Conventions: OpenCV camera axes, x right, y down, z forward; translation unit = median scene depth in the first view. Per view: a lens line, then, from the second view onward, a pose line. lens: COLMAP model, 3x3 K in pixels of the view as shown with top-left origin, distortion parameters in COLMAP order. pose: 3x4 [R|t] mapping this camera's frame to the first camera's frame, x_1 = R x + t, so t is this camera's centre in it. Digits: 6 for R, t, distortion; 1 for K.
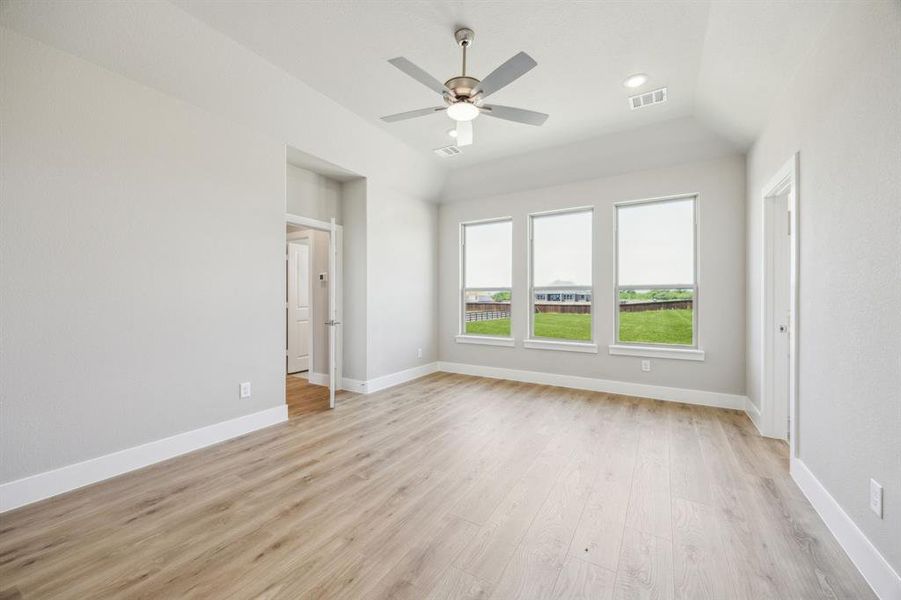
lens RADIAL K [[354.0, 0, 452.3], [0, 354.0, 296.6], [0, 0, 1]] dist [-0.000546, -0.000013]
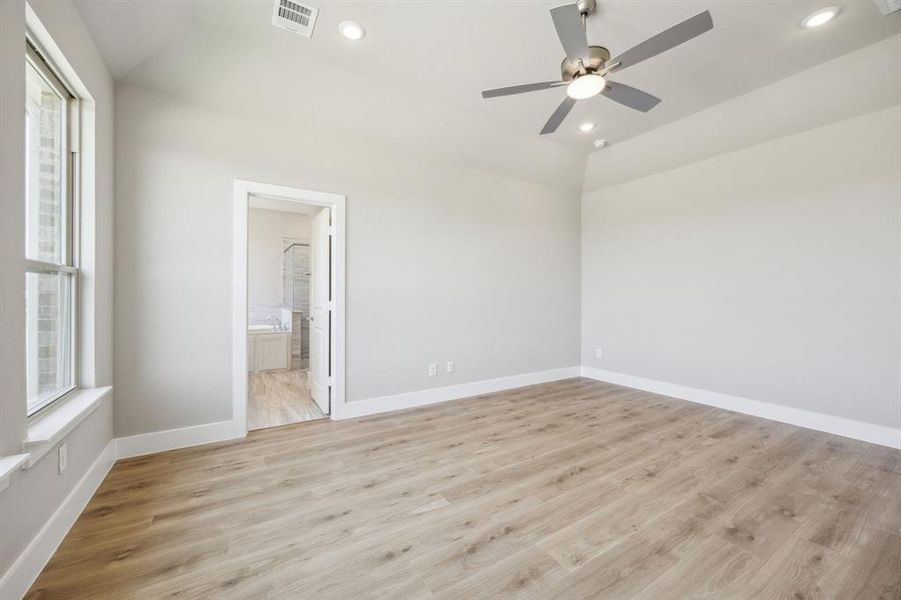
lens RADIAL K [[354.0, 0, 452.3], [0, 354.0, 296.6], [0, 0, 1]] dist [-0.000546, -0.000013]
pose [[-0.896897, -0.005820, 0.442201, -0.068929], [-0.006245, 0.999980, 0.000495, 0.010961], [-0.442195, -0.002317, -0.896916, 2.113868]]
